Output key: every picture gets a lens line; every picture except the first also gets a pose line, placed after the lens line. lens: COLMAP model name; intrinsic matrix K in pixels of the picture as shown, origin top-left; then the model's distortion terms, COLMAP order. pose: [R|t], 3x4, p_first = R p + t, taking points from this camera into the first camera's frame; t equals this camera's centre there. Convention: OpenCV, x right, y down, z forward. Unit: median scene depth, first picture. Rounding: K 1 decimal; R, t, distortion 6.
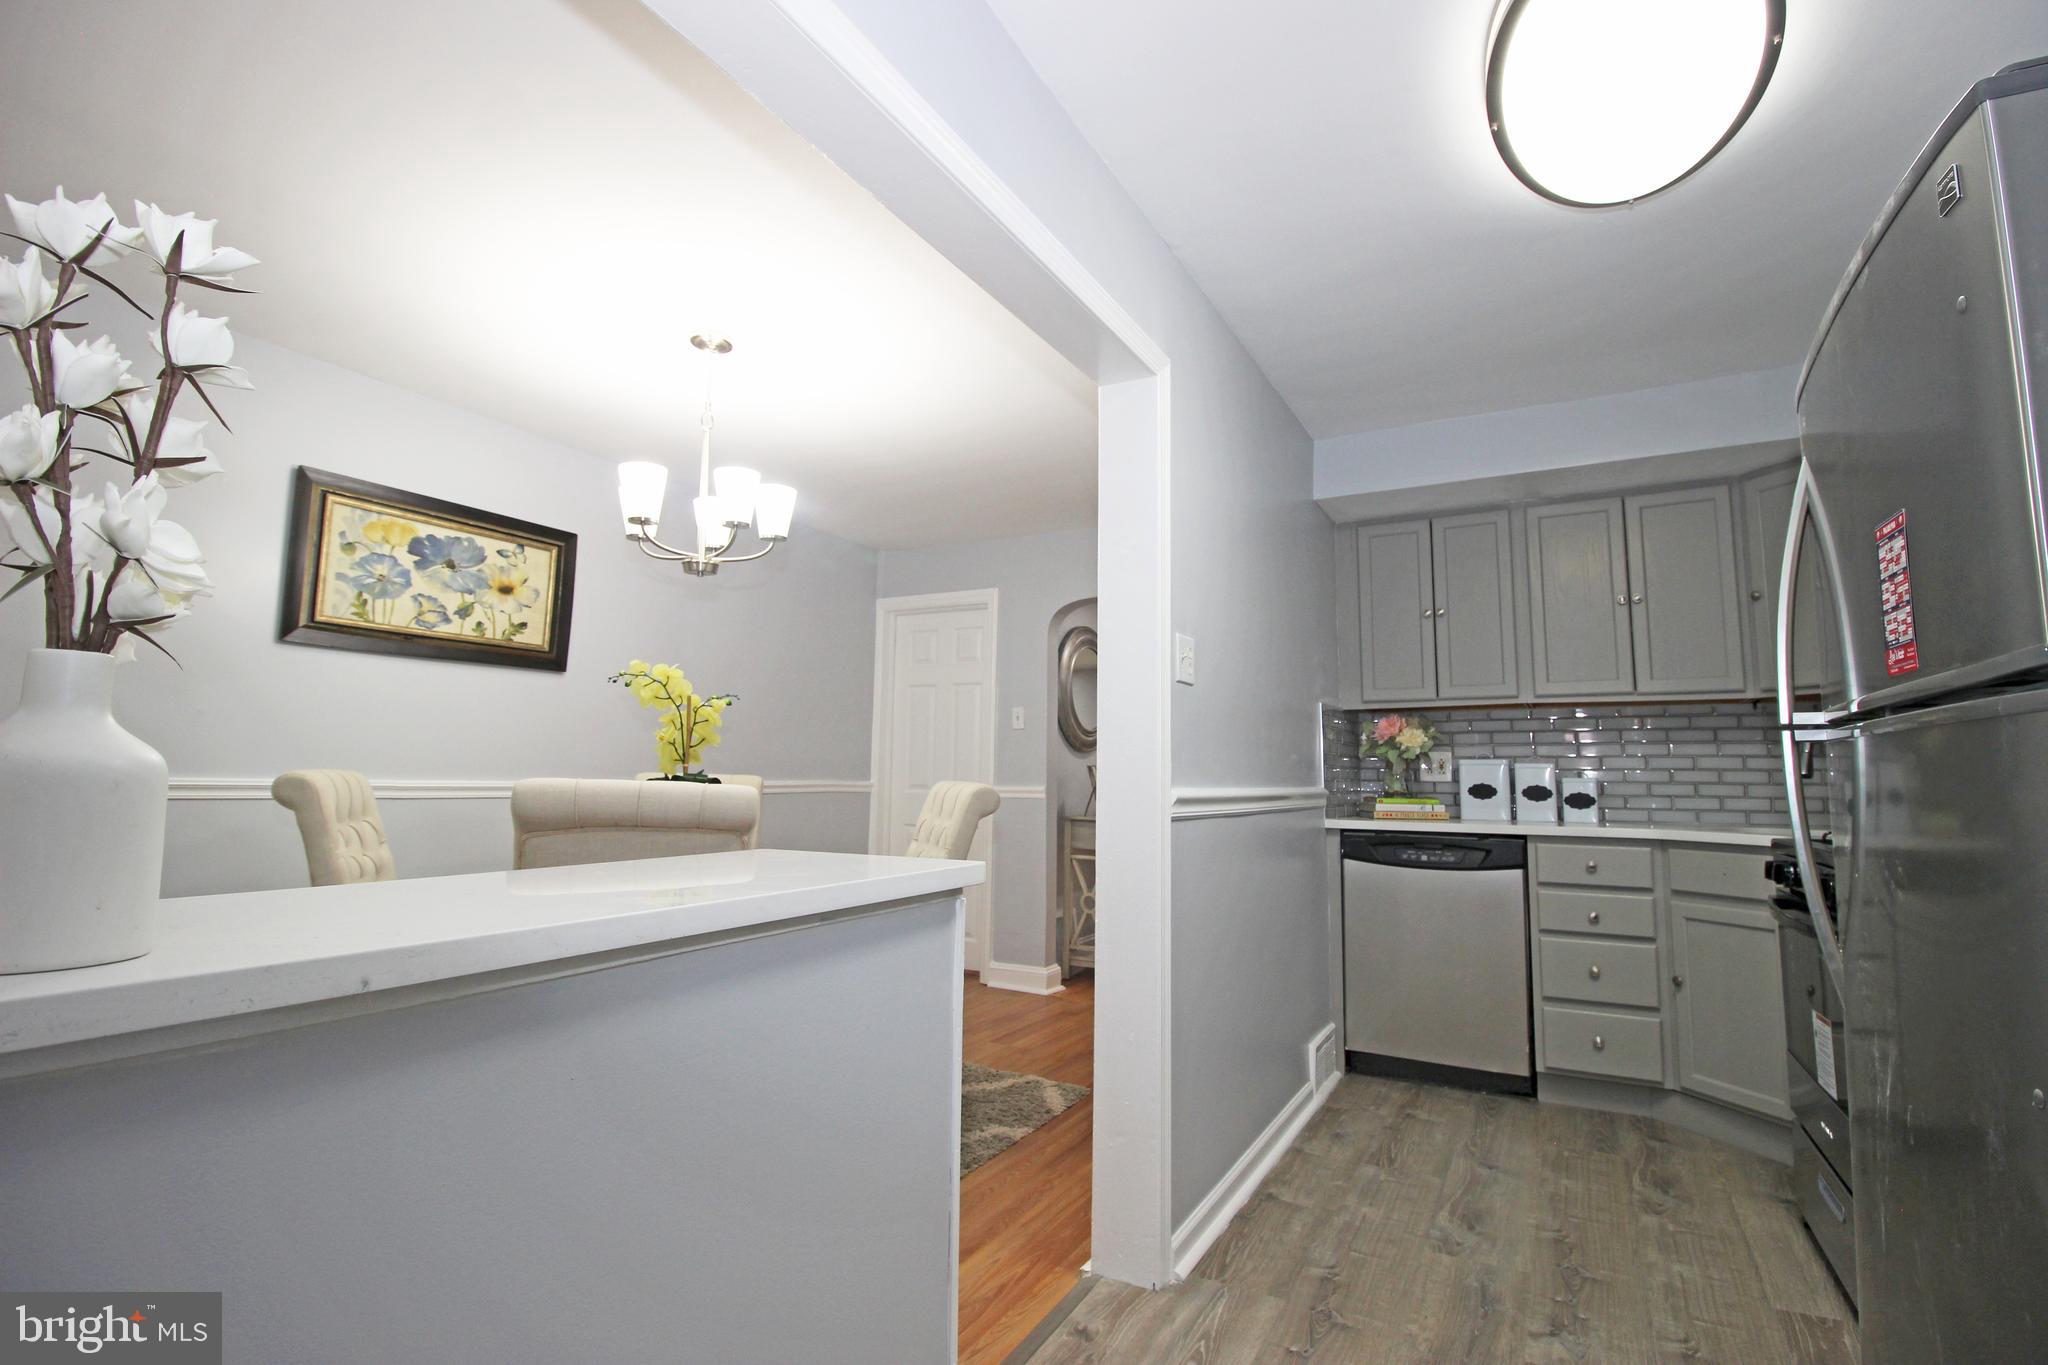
lens RADIAL K [[964.2, 0, 1037.9], [0, 964.2, 678.4], [0, 0, 1]] dist [-0.007251, -0.001679]
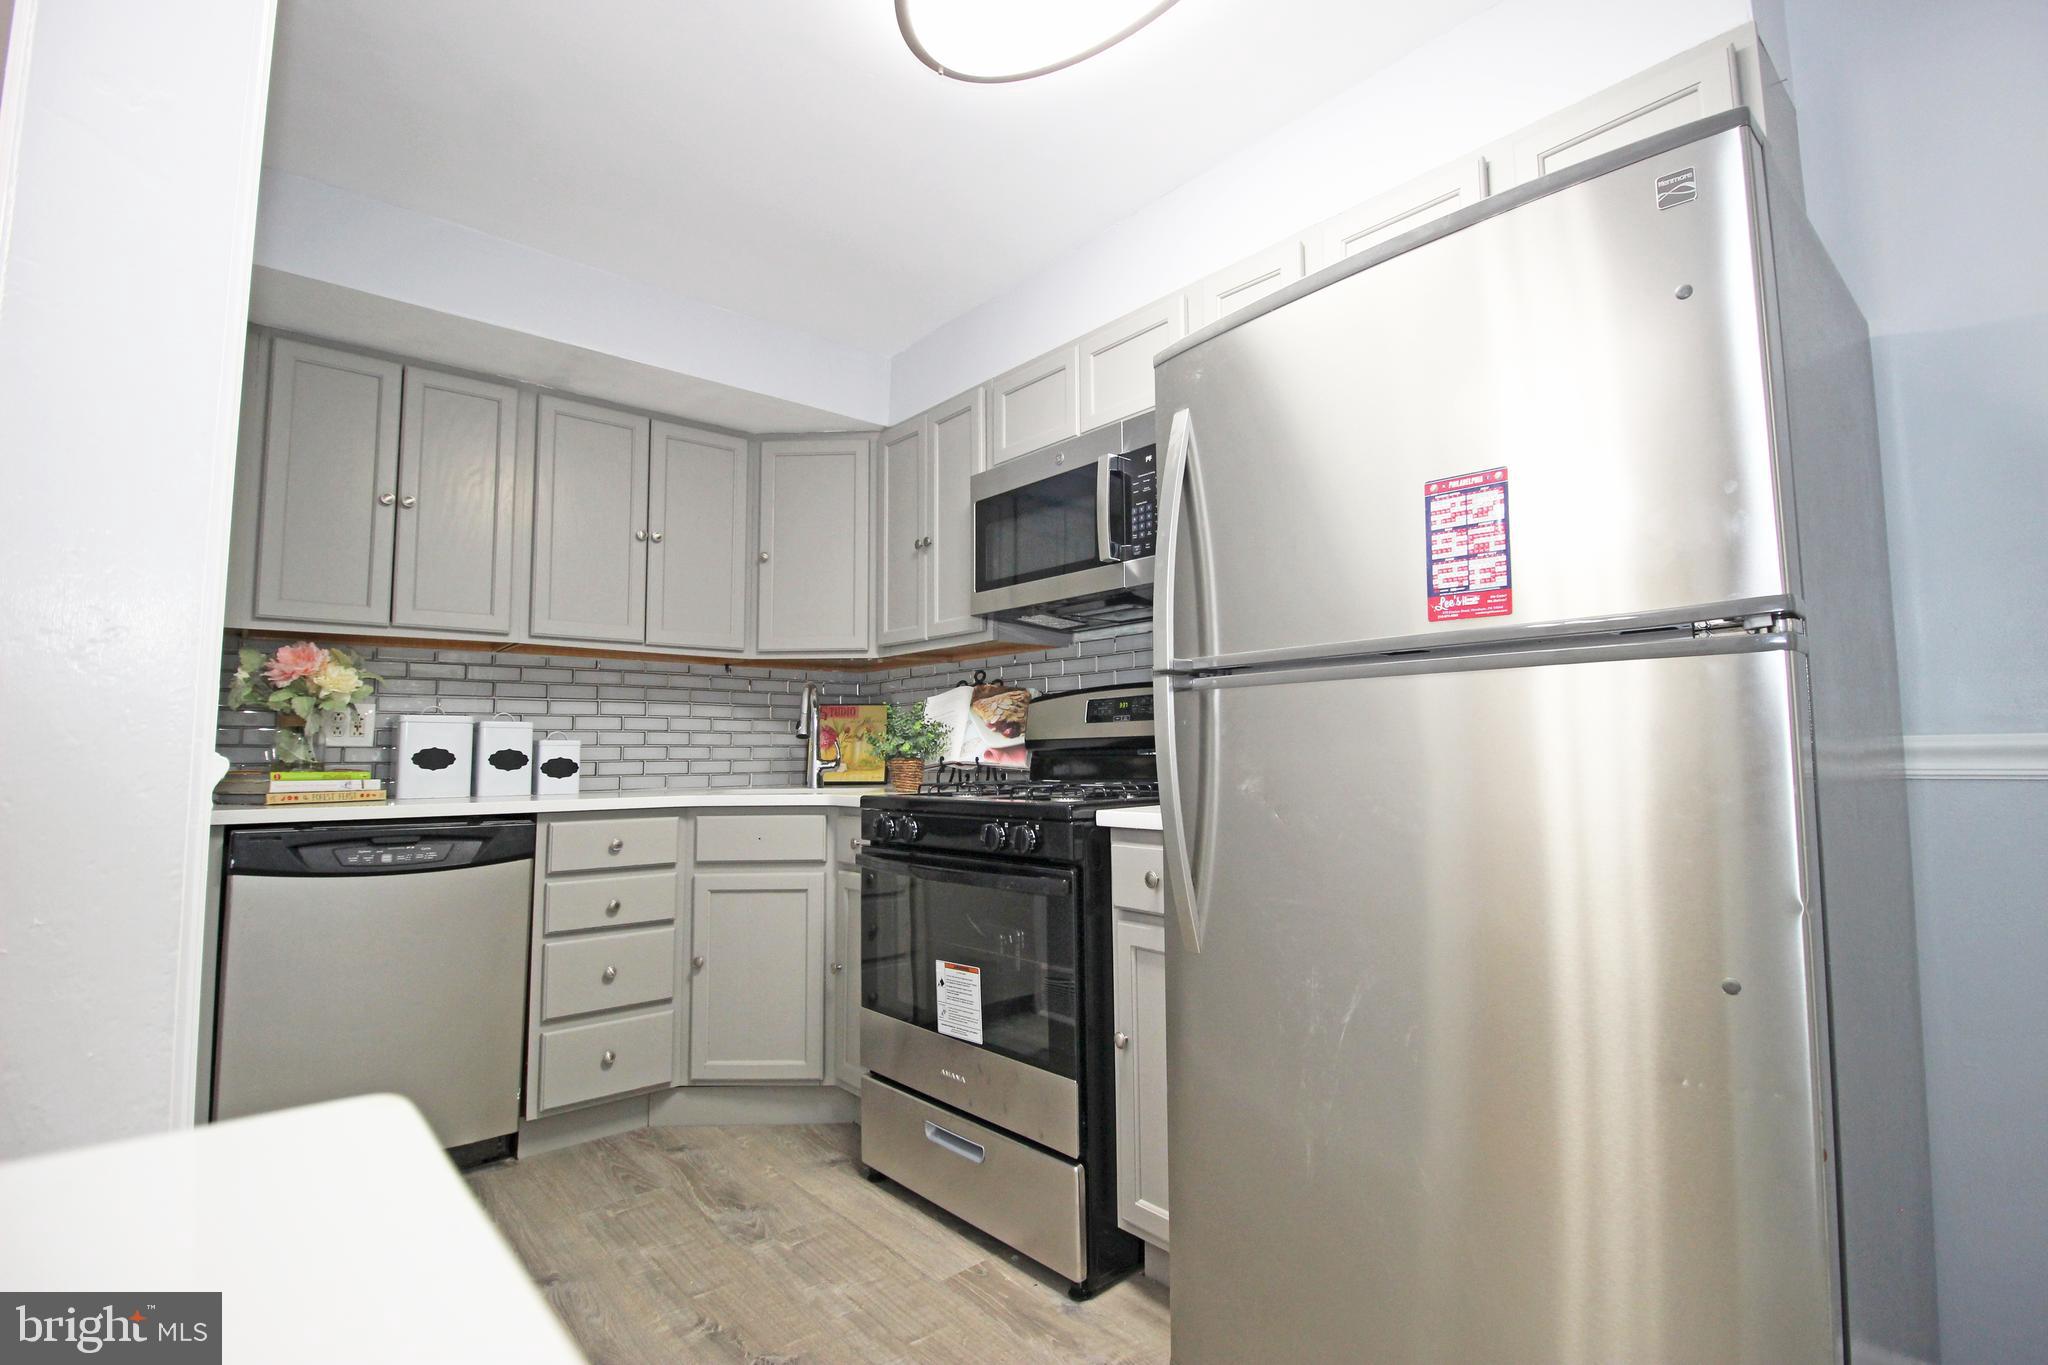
lens RADIAL K [[964.2, 0, 1024.1], [0, 964.2, 673.2], [0, 0, 1]] dist [-0.007251, -0.001679]
pose [[0.323272, 0.065811, 0.944015, -0.093496], [-0.089339, 0.995246, -0.038789, 0.045525], [-0.942080, -0.071798, 0.327614, 0.379448]]
